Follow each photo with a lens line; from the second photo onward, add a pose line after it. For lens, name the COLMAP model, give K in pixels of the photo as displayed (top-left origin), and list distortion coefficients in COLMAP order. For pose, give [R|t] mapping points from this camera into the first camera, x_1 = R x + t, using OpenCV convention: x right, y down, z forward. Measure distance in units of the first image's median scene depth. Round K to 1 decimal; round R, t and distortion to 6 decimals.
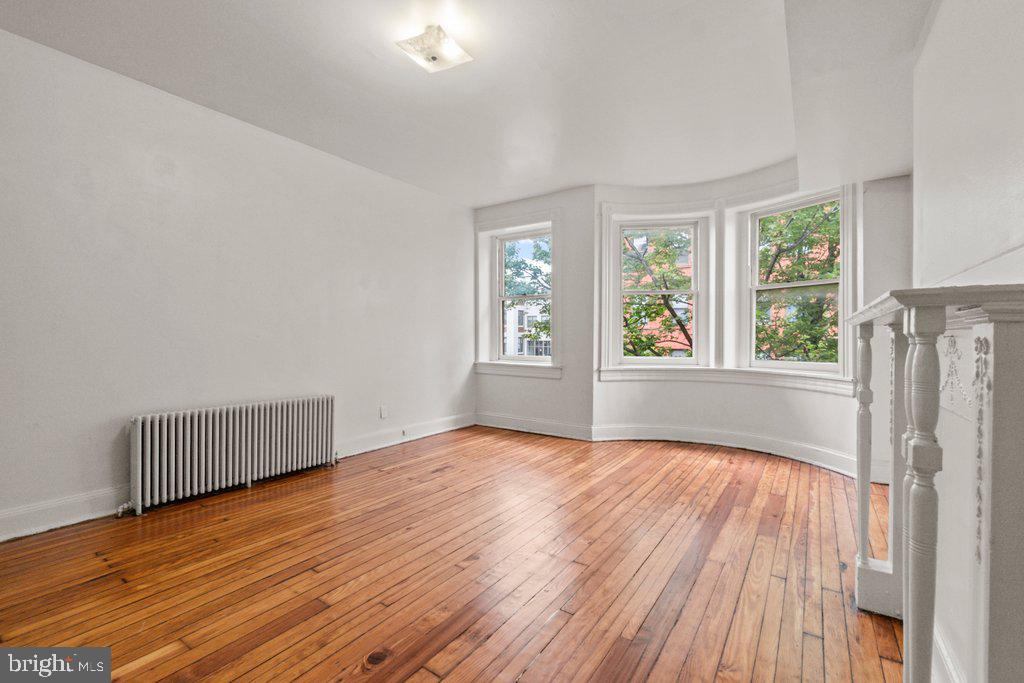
lens RADIAL K [[445.2, 0, 496.3], [0, 445.2, 323.5], [0, 0, 1]] dist [-0.011023, 0.000218]
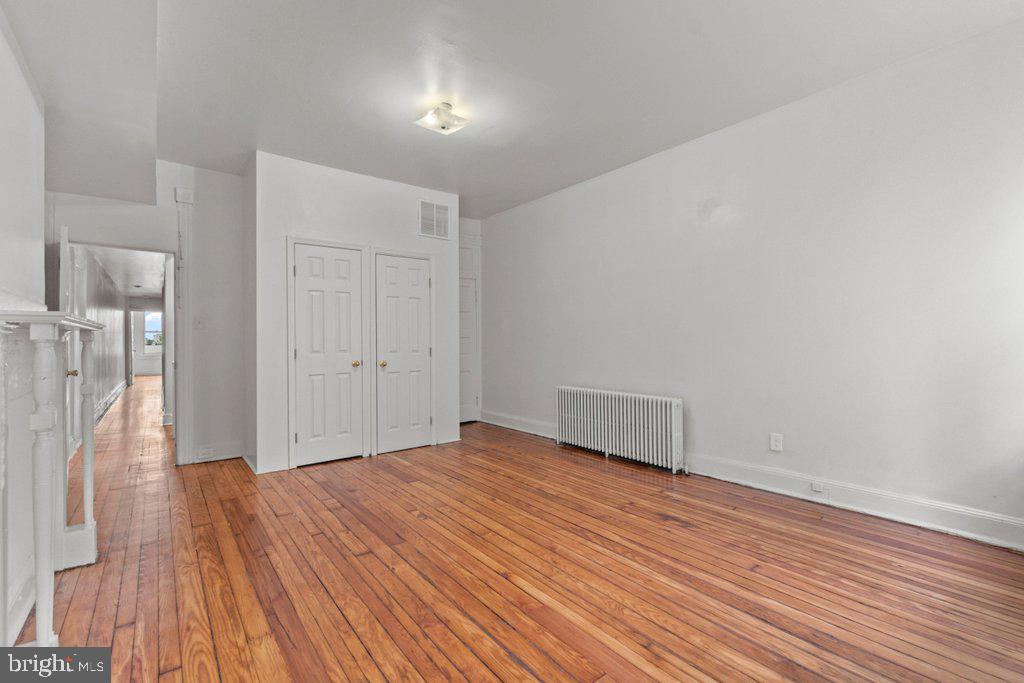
lens RADIAL K [[445.2, 0, 509.1], [0, 445.2, 338.8], [0, 0, 1]] dist [-0.011023, 0.000218]
pose [[-0.276749, -0.007807, -0.960911, 0.368142], [0.036605, 0.999156, -0.018661, 0.022814], [0.960245, -0.040339, -0.276229, 0.546798]]
